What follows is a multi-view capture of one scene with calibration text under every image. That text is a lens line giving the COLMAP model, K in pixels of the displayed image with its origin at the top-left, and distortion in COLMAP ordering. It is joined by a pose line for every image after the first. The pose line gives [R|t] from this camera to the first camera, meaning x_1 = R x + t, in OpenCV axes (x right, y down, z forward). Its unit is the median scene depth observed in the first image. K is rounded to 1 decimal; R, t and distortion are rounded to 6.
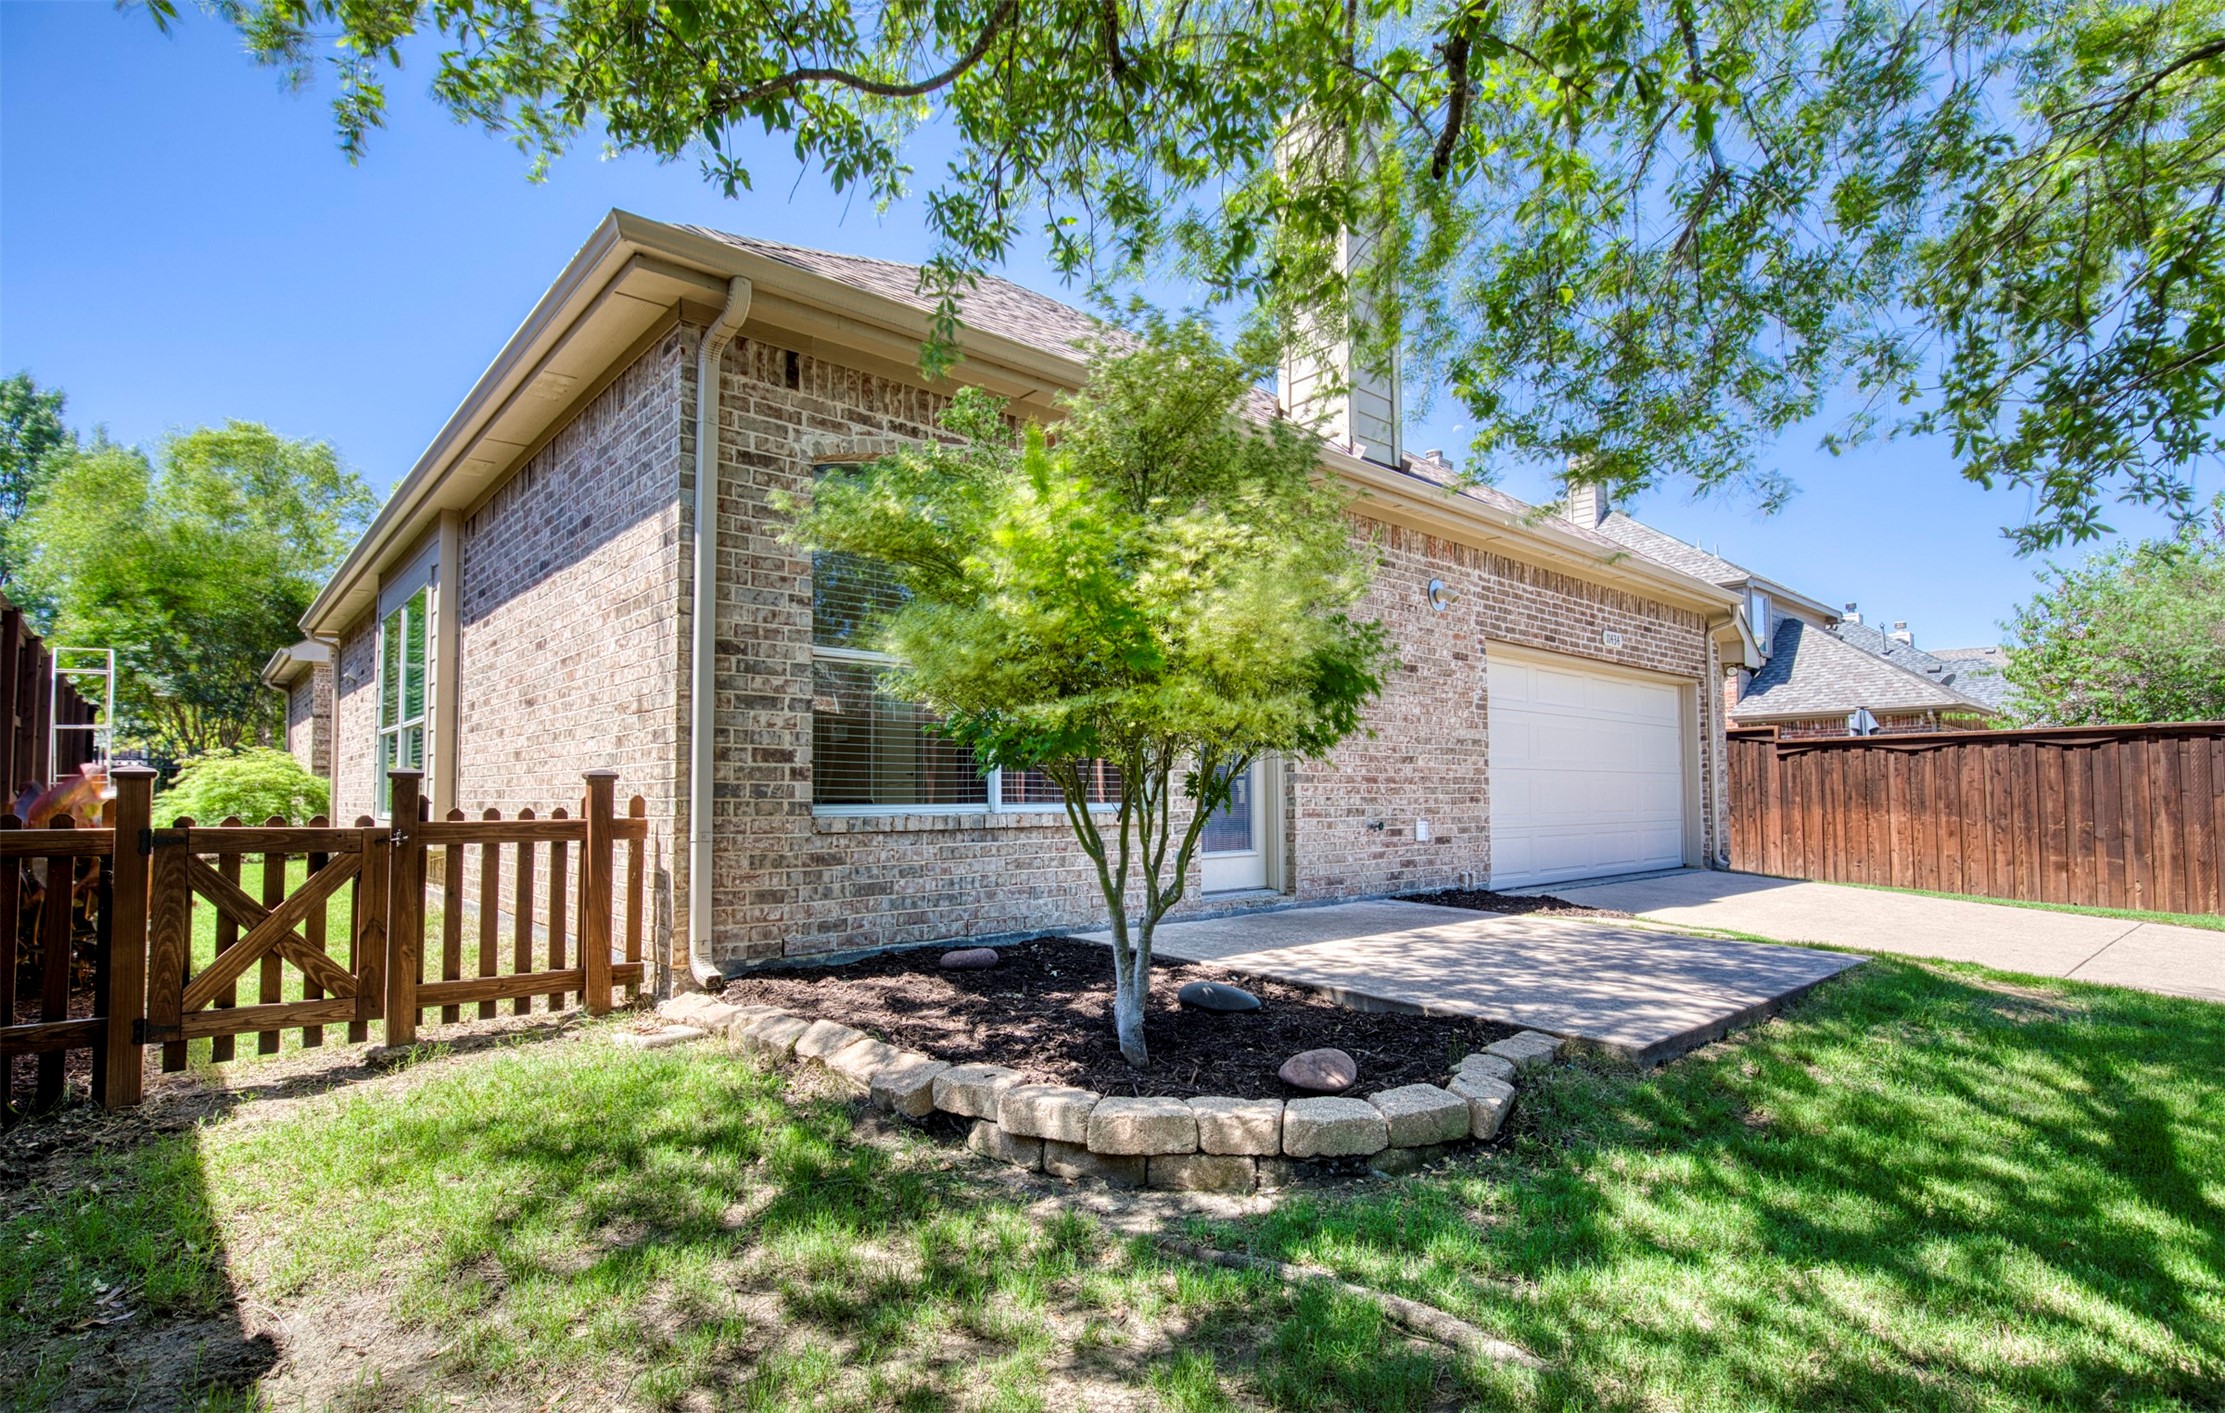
lens RADIAL K [[1072.8, 0, 1102.0], [0, 1072.8, 743.5], [0, 0, 1]] dist [-0.037387, 0.000379]
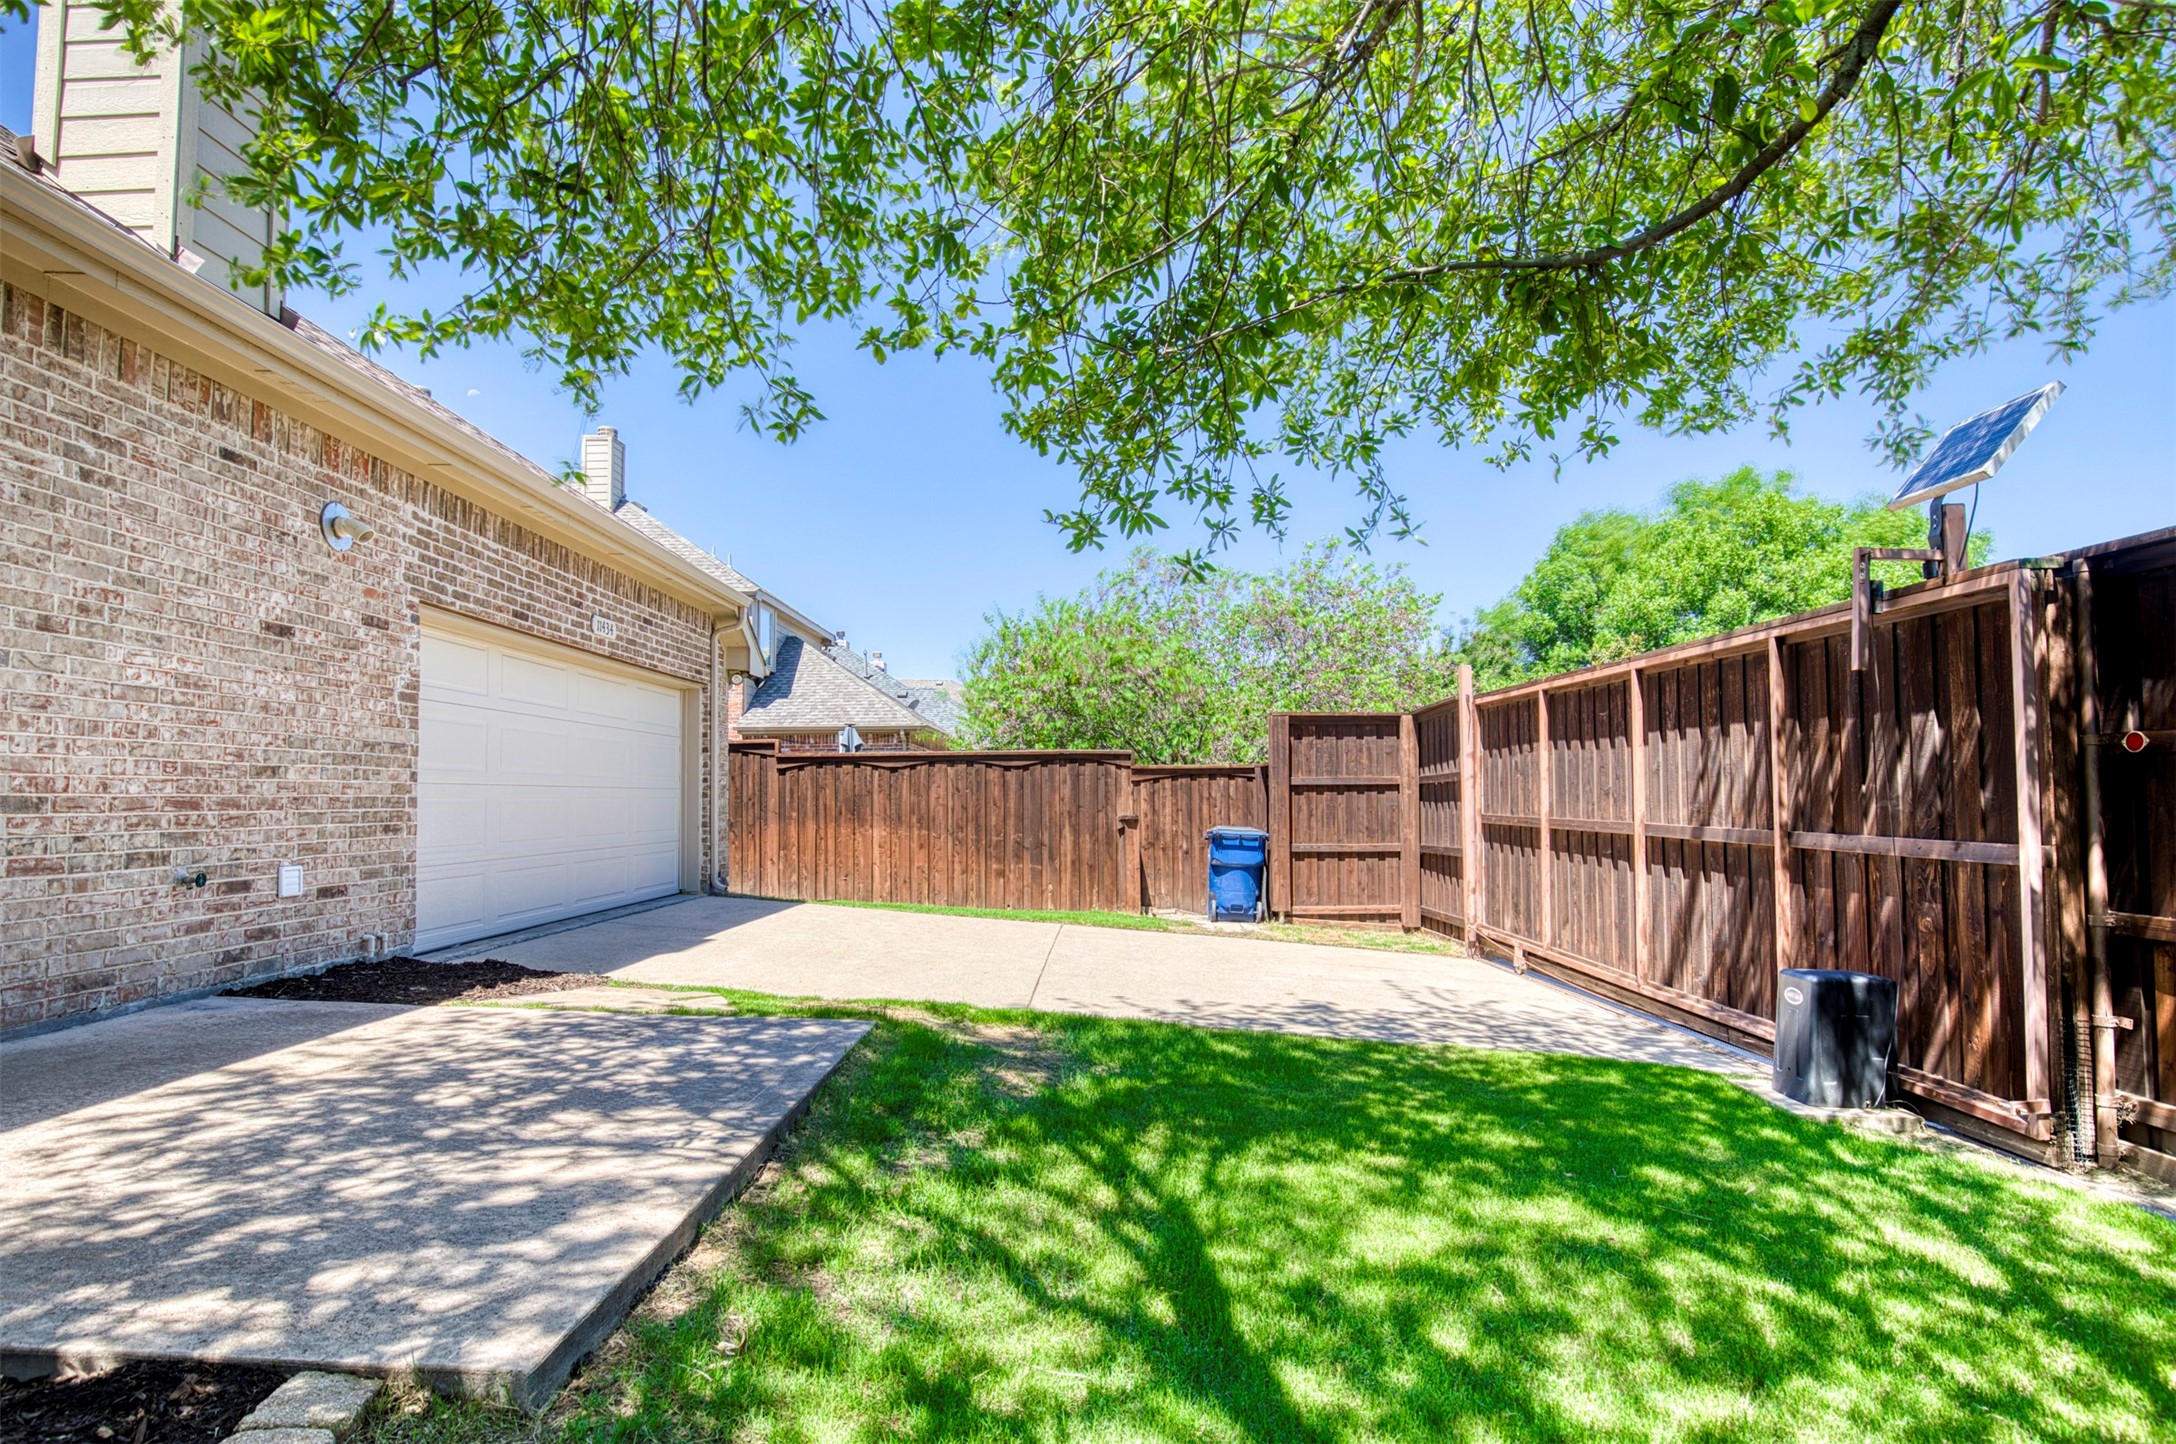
lens RADIAL K [[1112.5, 0, 1081.0], [0, 1112.5, 757.2], [0, 0, 1]] dist [-0.004600, 0.000099]
pose [[0.669274, 0.027204, 0.742517, 0.105153], [-0.033213, 0.999426, -0.006680, -0.004687], [-0.742273, -0.020190, 0.669794, 0.170651]]
